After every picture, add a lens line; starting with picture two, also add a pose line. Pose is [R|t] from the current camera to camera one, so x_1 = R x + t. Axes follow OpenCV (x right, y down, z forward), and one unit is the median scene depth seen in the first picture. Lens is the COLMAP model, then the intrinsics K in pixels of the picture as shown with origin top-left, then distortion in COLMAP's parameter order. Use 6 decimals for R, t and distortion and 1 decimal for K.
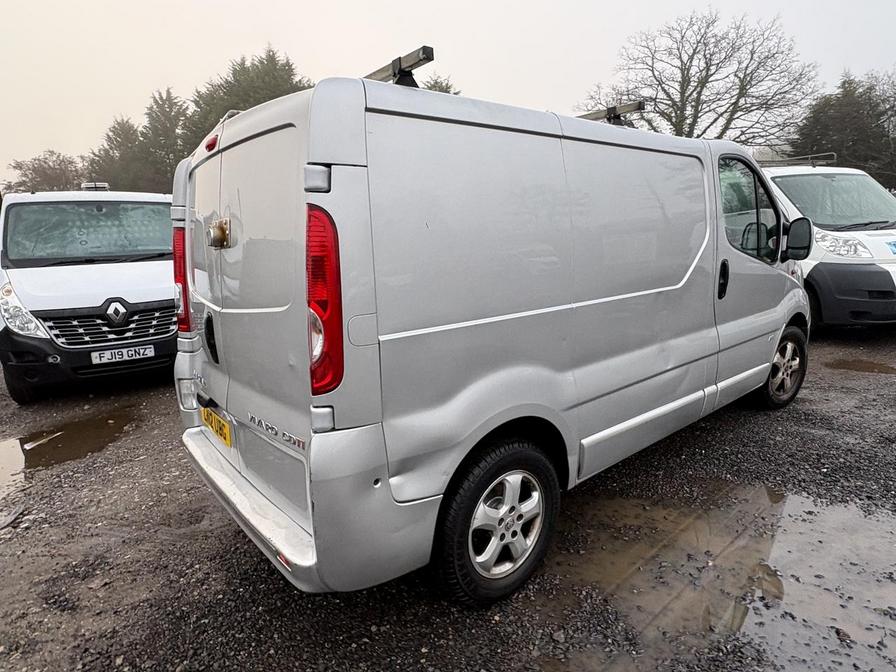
lens RADIAL K [[514.3, 0, 448.0], [0, 514.3, 336.0], [0, 0, 1]] dist [0.002956, 0.000617]
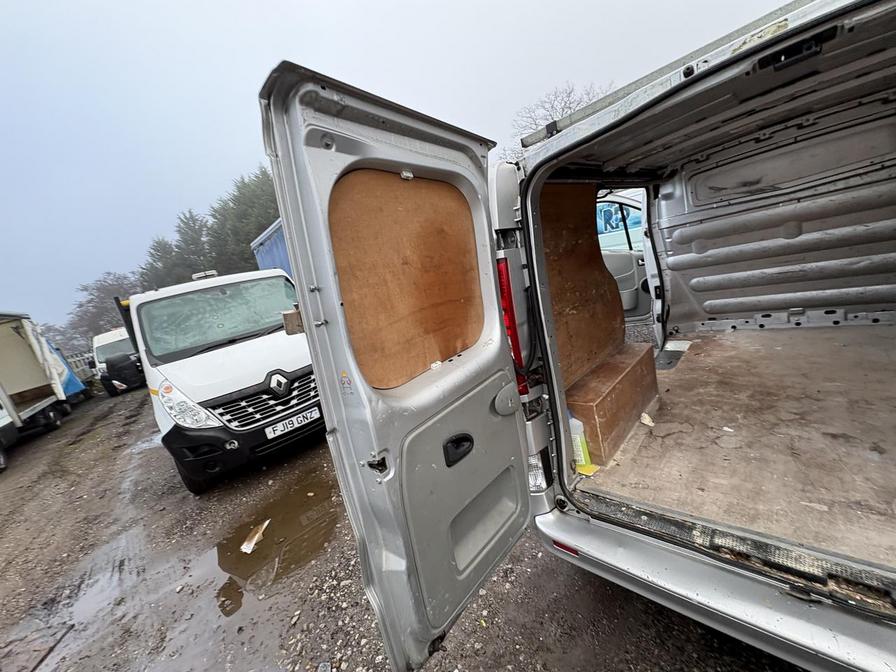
lens RADIAL K [[357.7, 0, 447.5], [0, 357.7, 334.2], [0, 0, 1]] dist [0.000475, 0.000046]
pose [[0.973310, -0.216027, 0.077462, -0.353084], [0.217355, 0.976051, -0.009036, -0.063457], [-0.073655, 0.025632, 0.996954, 0.266802]]
